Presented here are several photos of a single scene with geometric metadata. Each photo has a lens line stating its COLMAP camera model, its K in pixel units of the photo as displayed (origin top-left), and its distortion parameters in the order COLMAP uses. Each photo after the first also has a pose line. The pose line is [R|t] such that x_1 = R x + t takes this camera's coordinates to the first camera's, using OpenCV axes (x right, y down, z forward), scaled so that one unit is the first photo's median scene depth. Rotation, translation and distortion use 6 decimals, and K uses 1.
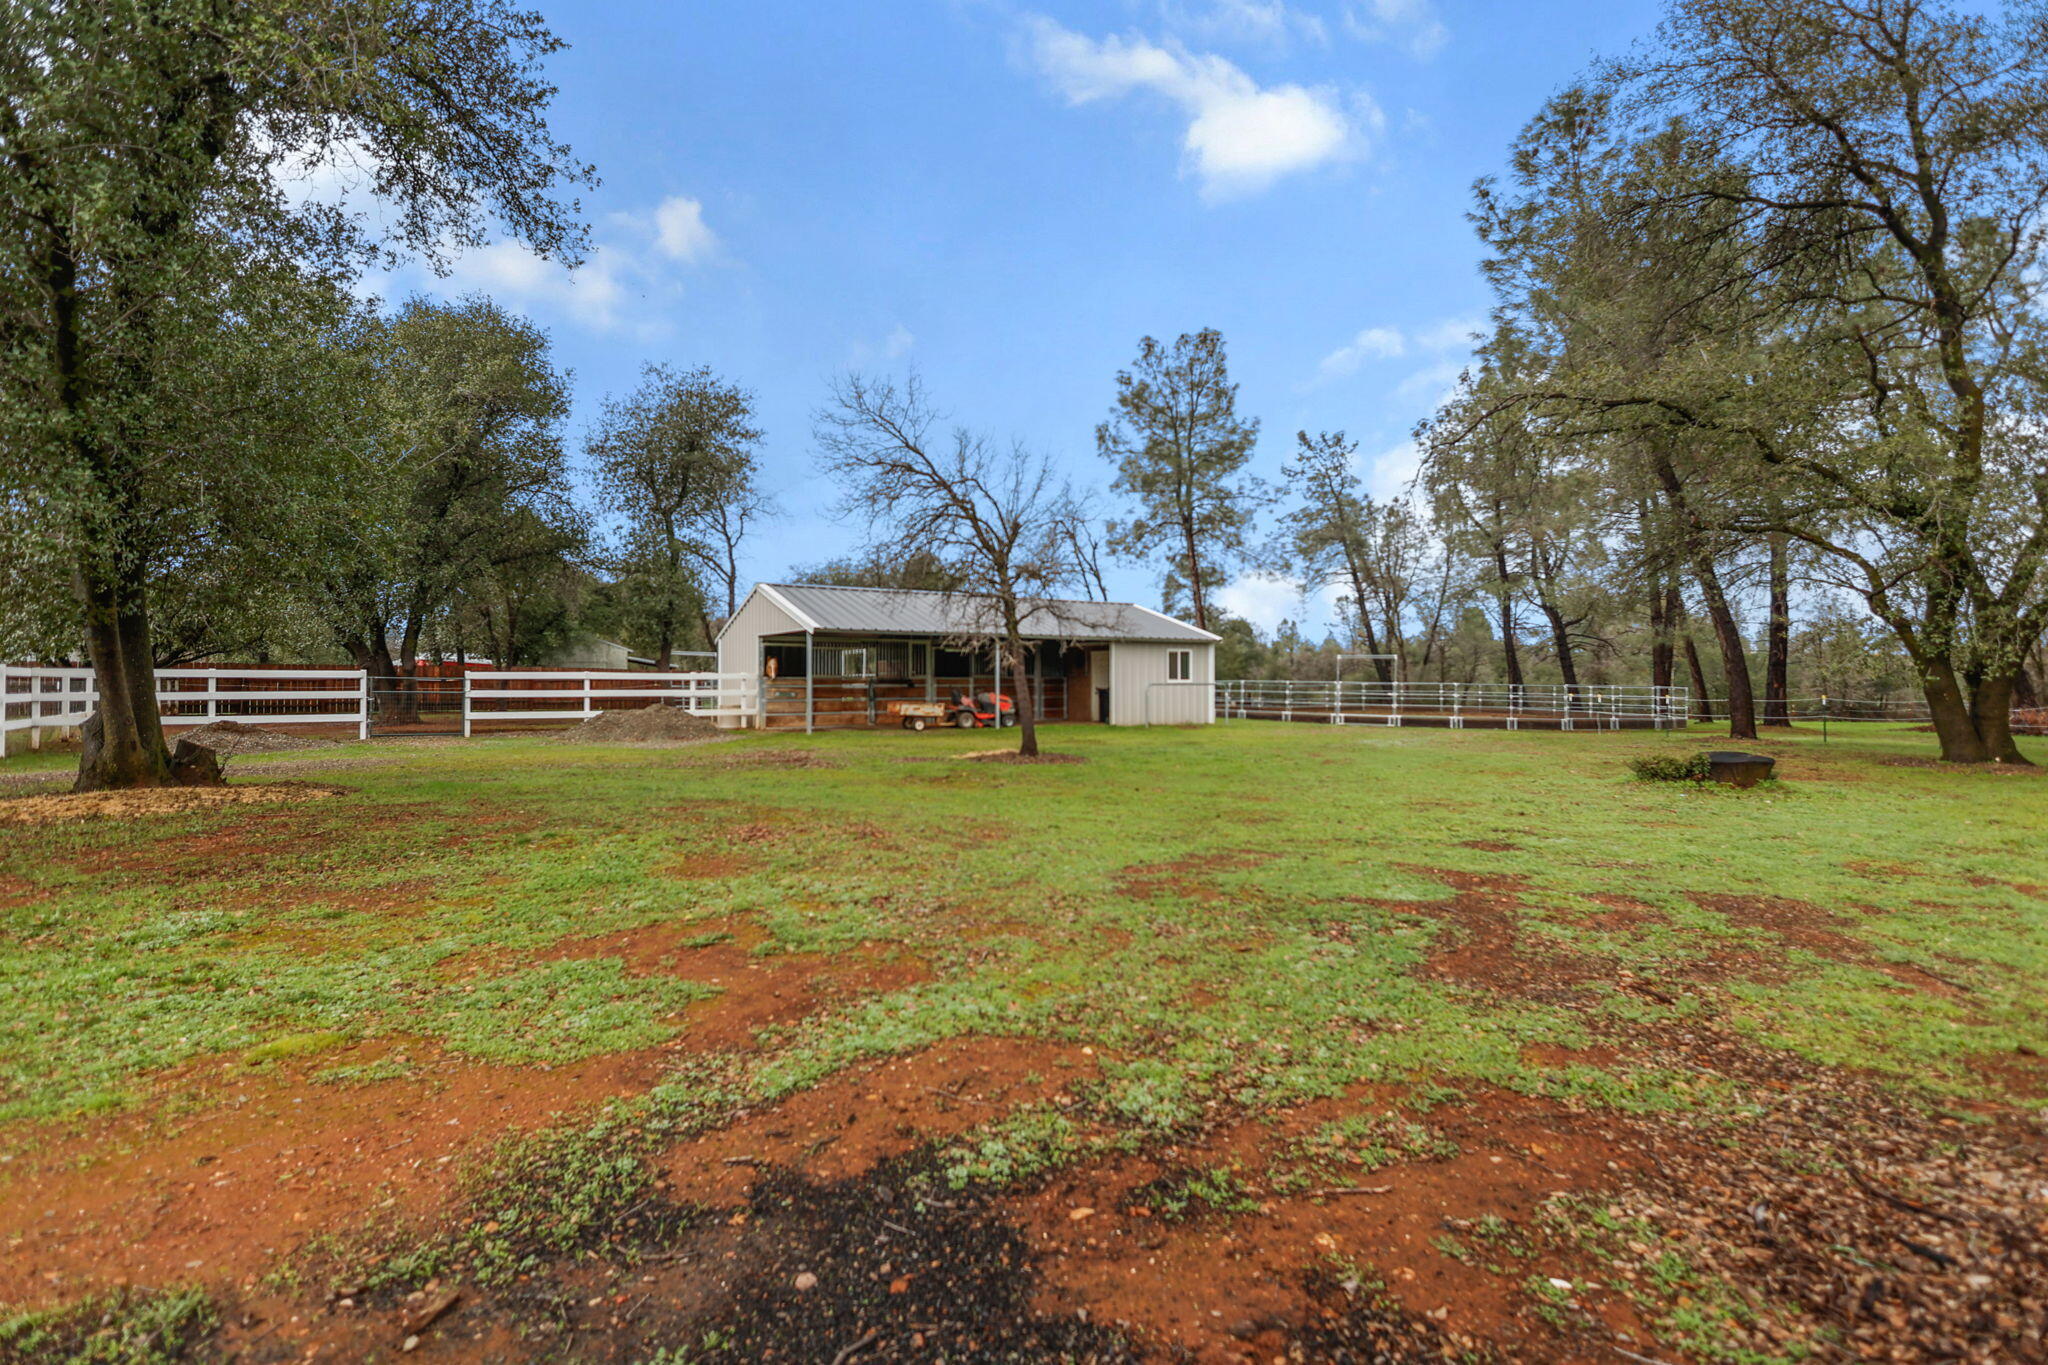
lens RADIAL K [[945.9, 0, 1027.1], [0, 945.9, 677.6], [0, 0, 1]] dist [0.008649, -0.001450]
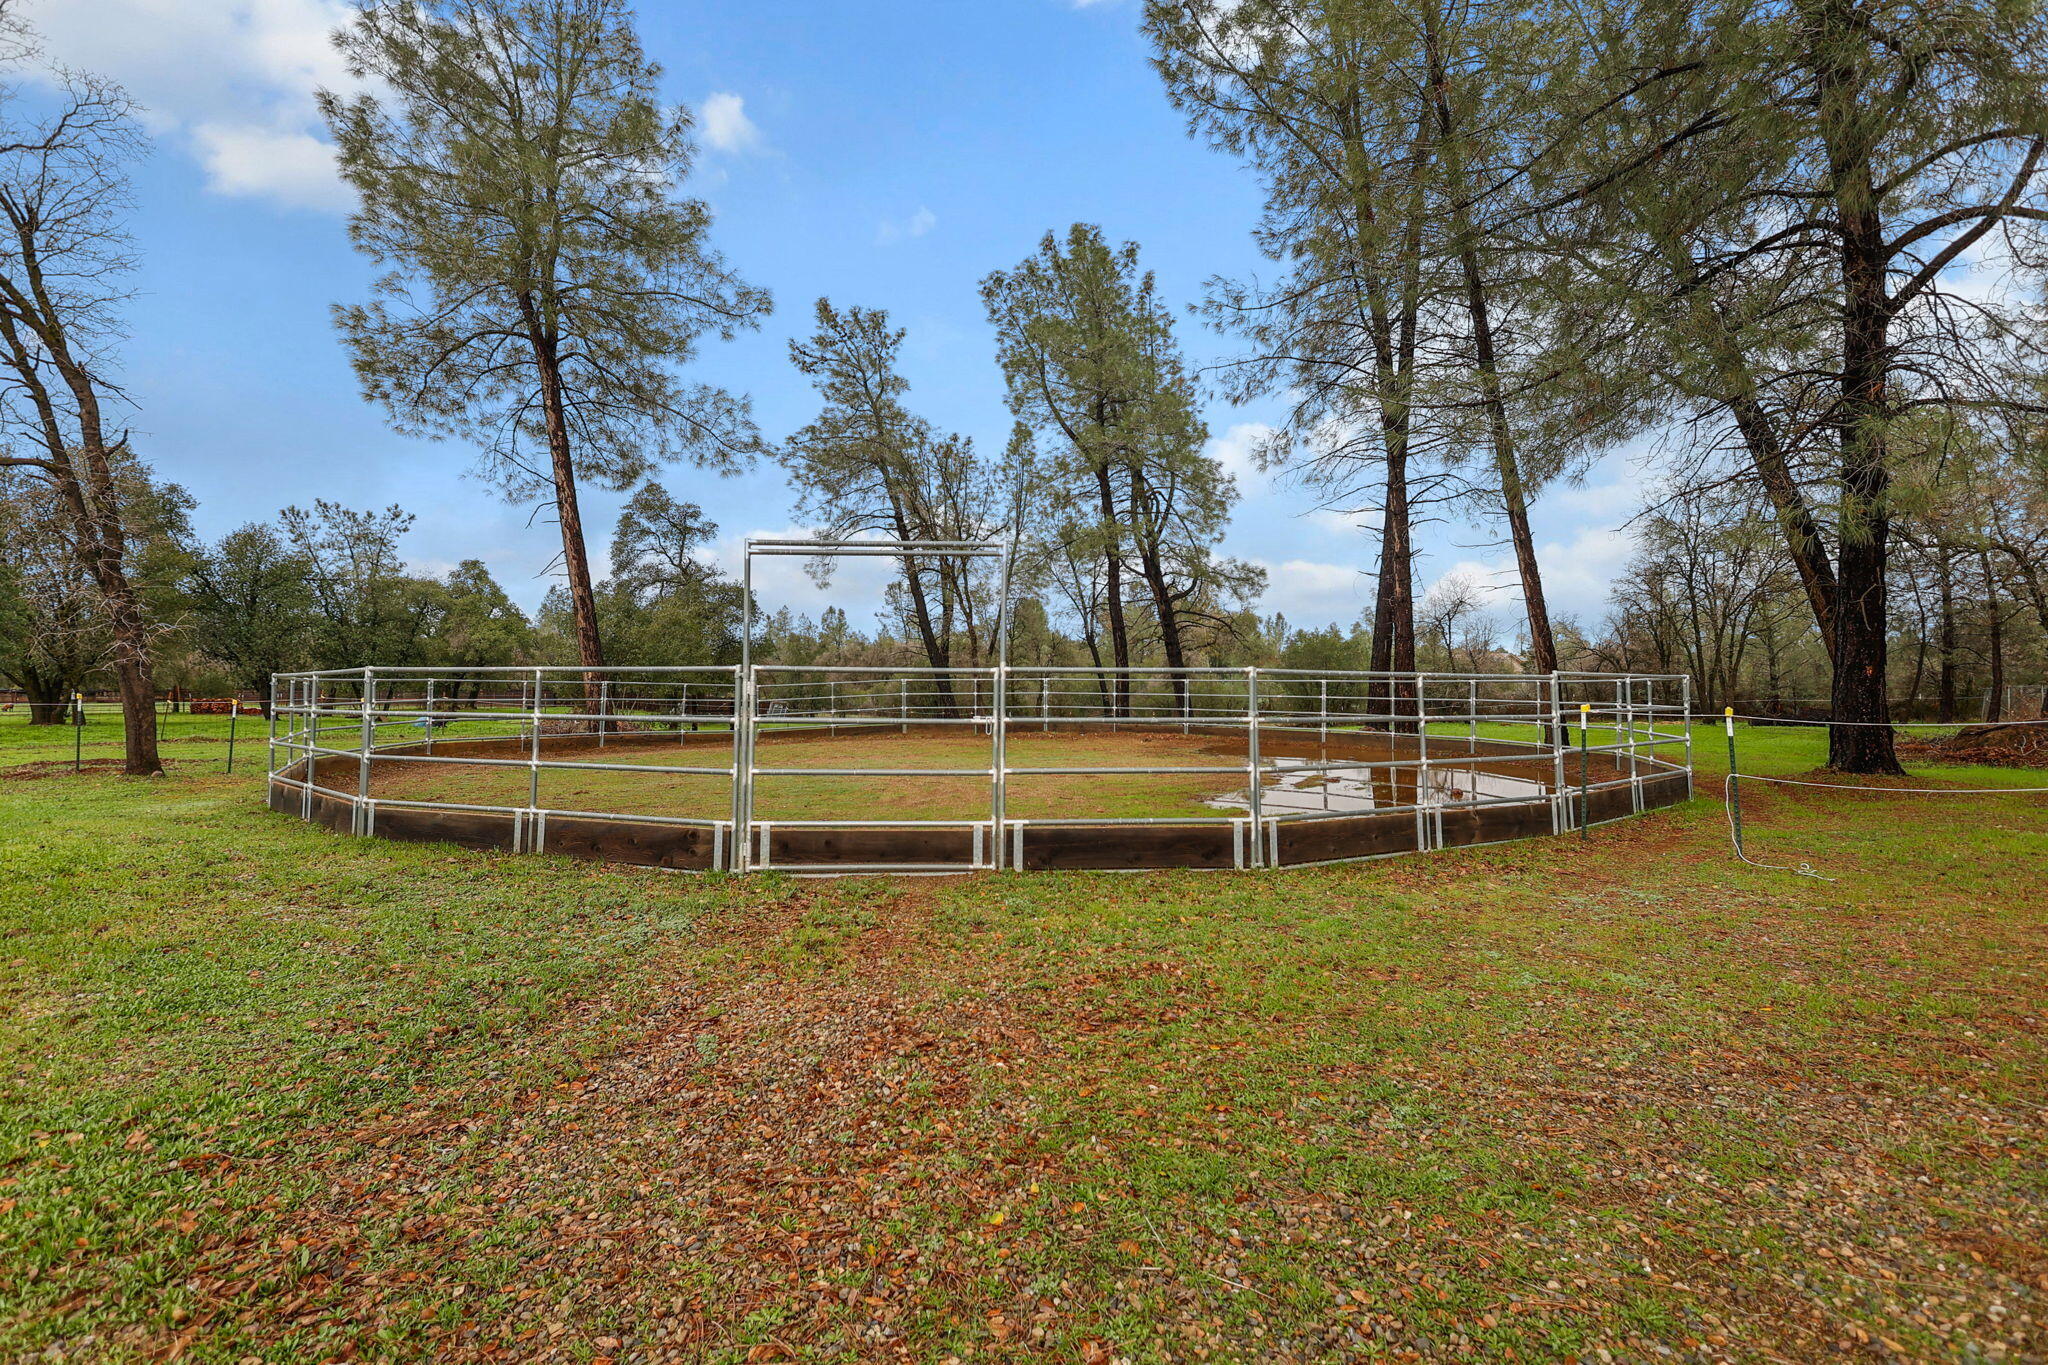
lens RADIAL K [[945.9, 0, 1024.9], [0, 945.9, 678.5], [0, 0, 1]] dist [0.008649, -0.001450]
pose [[0.899414, -0.003997, 0.437079, 0.127174], [0.002458, 0.999989, 0.004085, 0.000813], [-0.437090, -0.002600, 0.899414, 0.344597]]
